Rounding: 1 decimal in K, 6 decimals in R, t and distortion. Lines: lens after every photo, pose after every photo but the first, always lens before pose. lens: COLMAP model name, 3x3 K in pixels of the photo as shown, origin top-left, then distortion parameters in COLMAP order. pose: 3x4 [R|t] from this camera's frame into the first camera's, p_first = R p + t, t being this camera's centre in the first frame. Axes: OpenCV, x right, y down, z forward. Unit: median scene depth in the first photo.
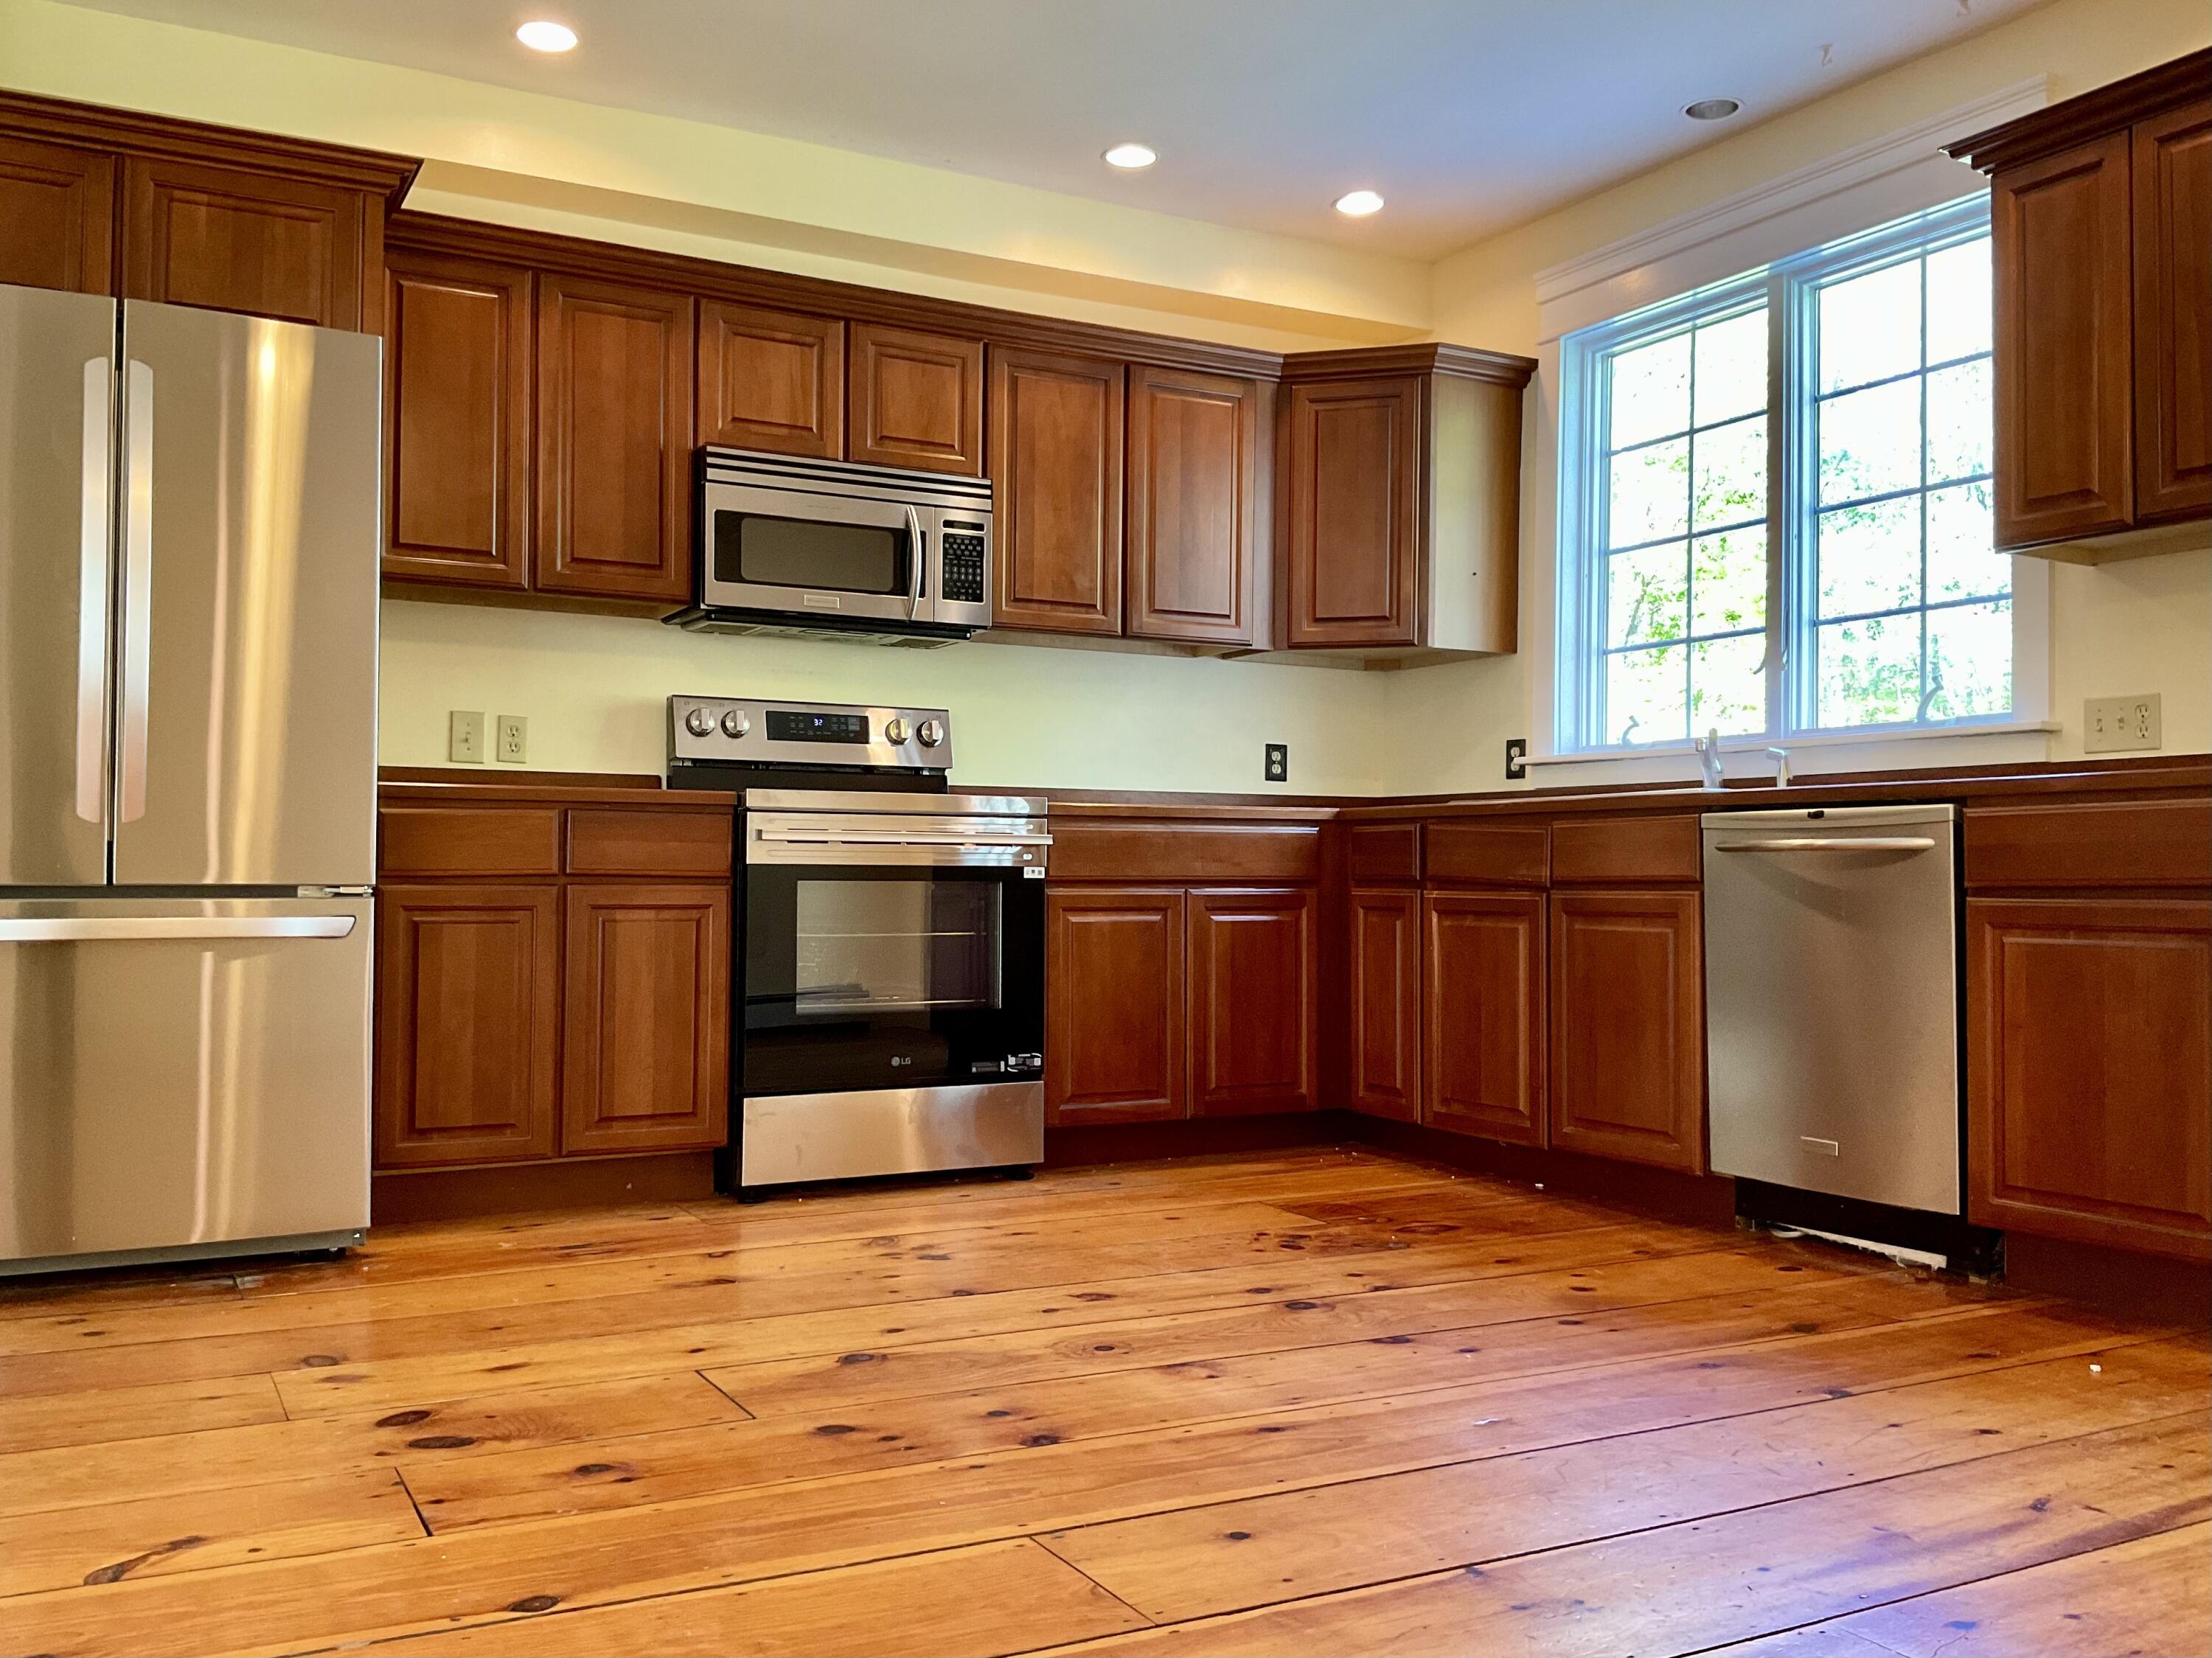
lens RADIAL K [[1874.6, 0, 1106.0], [0, 1874.6, 829.0], [0, 0, 1]] dist [0.042664, -0.009436]
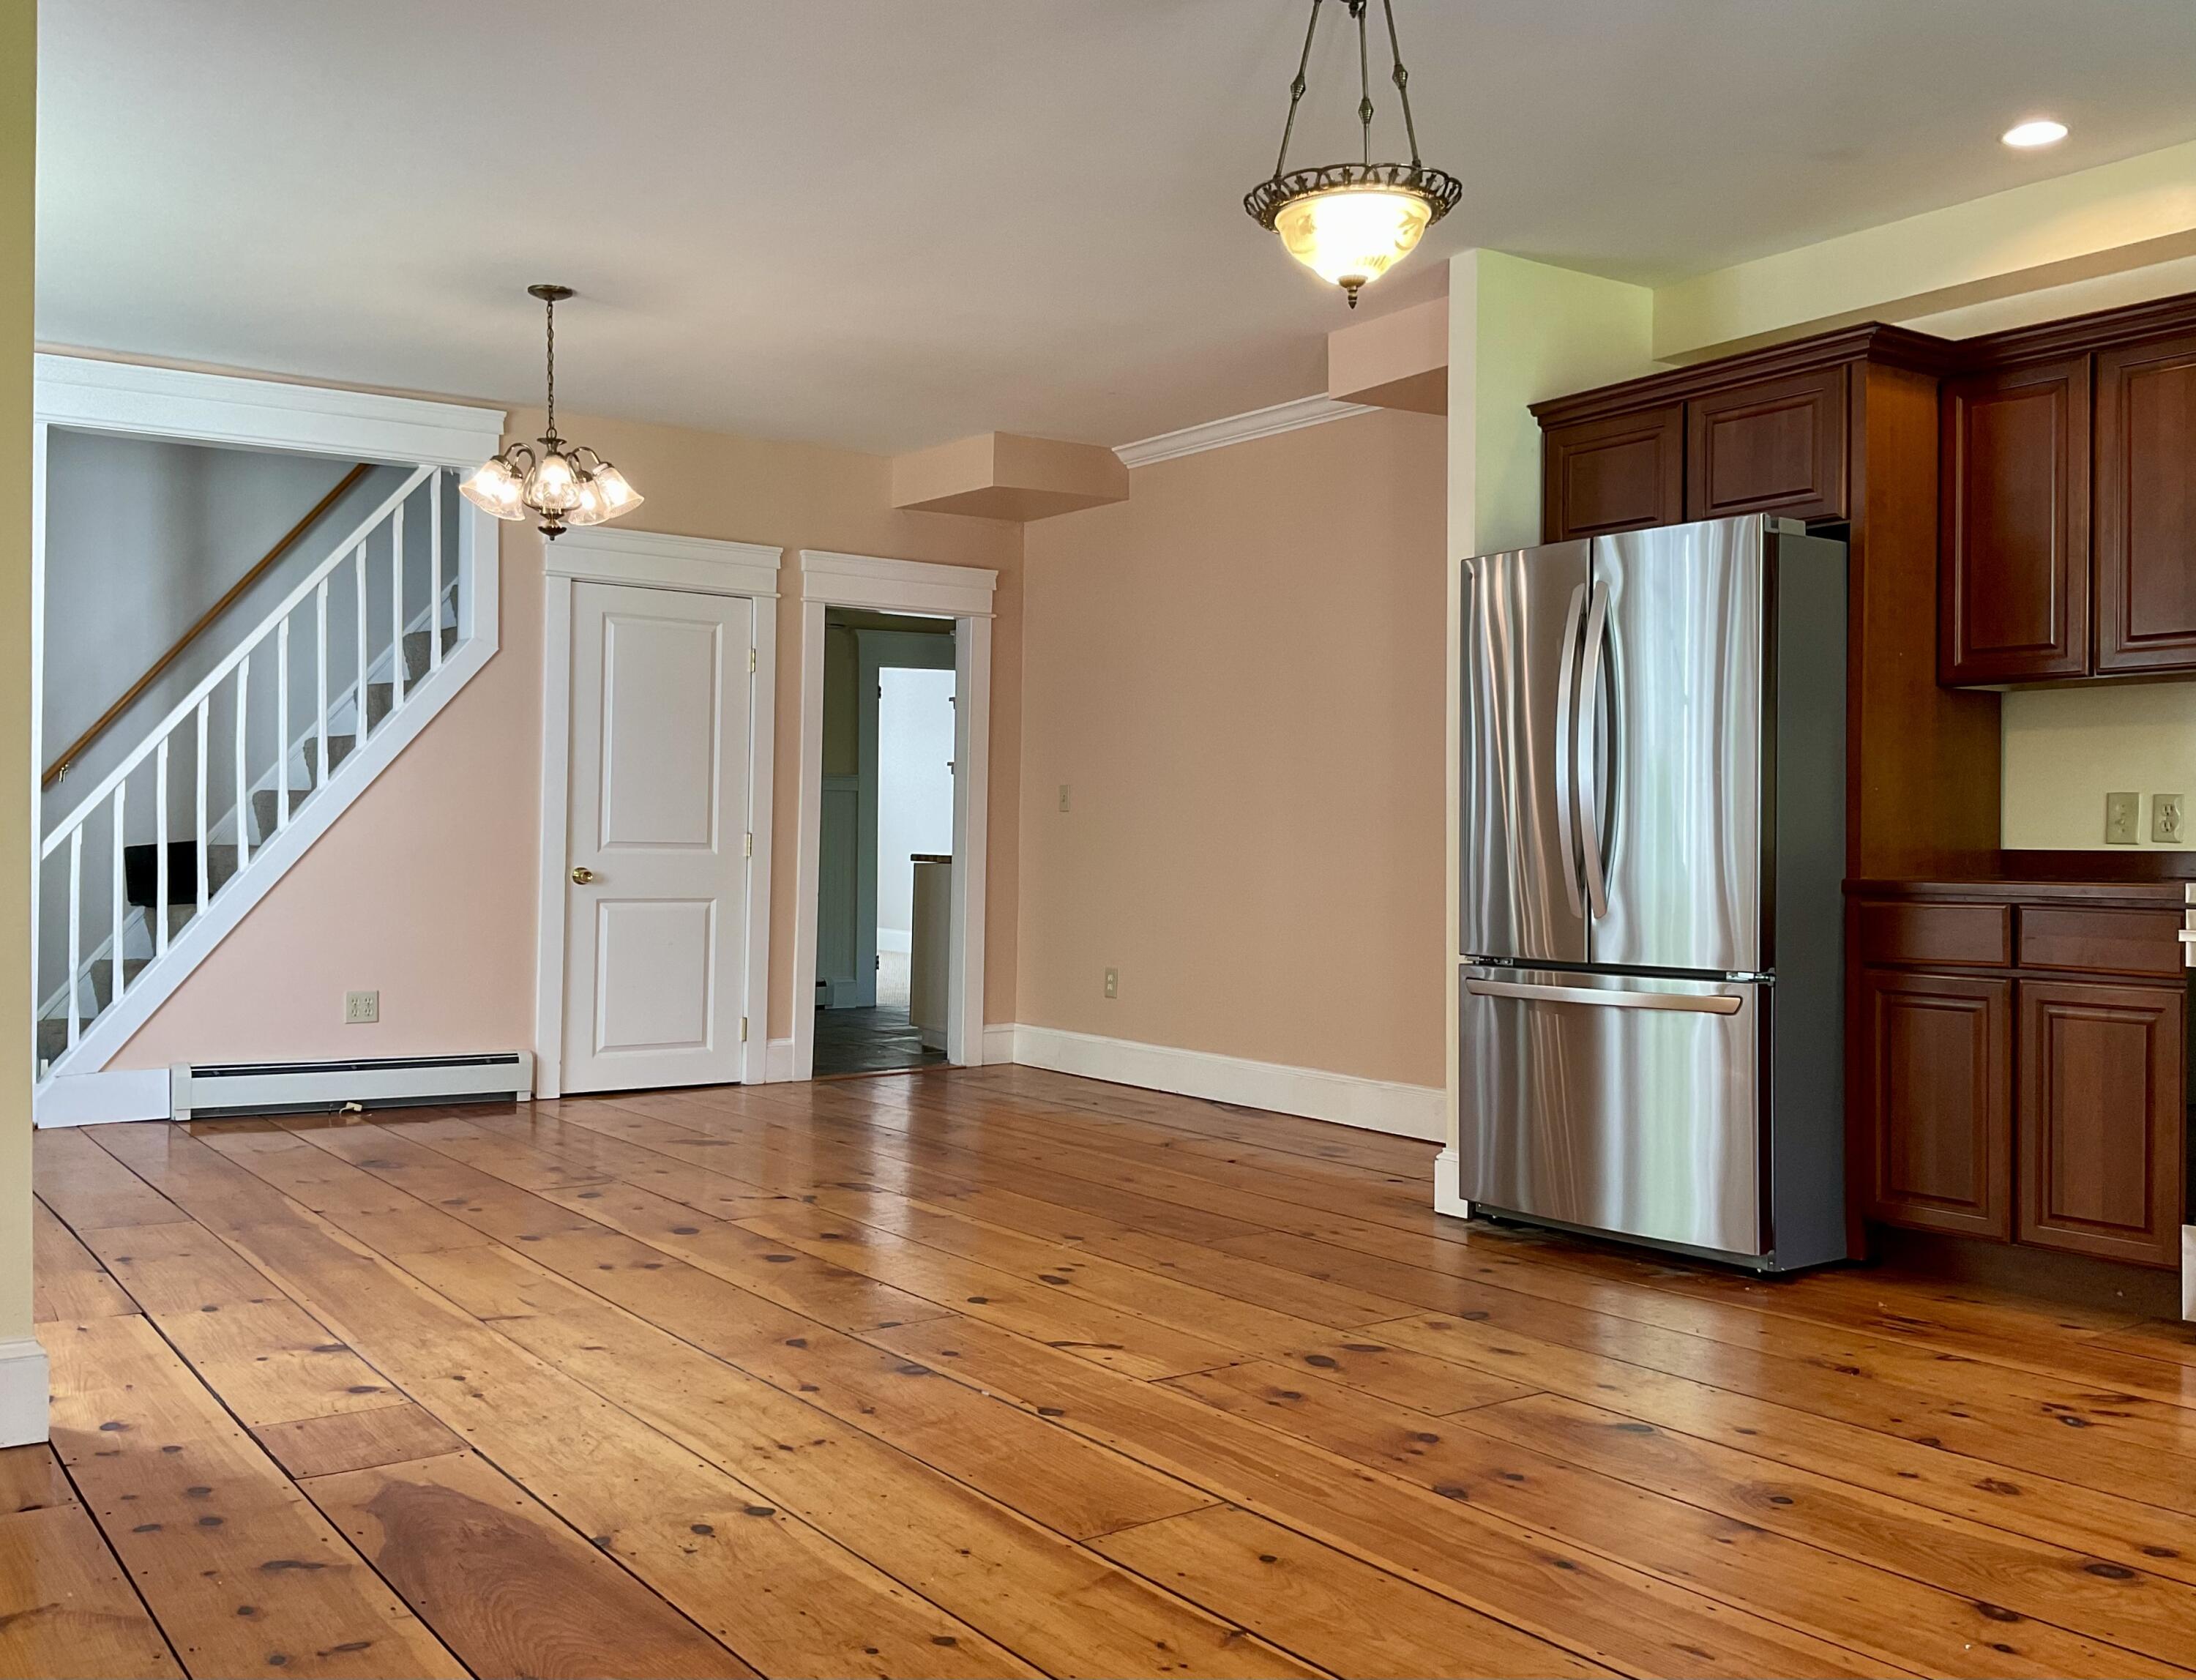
lens RADIAL K [[1923.6, 0, 1096.0], [0, 1923.6, 832.1], [0, 0, 1]] dist [0.007057, -0.021994]
pose [[0.150629, -0.010340, -0.988536, 0.605808], [0.022215, 0.999728, -0.007072, -0.047857], [0.988341, -0.020895, 0.150818, 0.319296]]
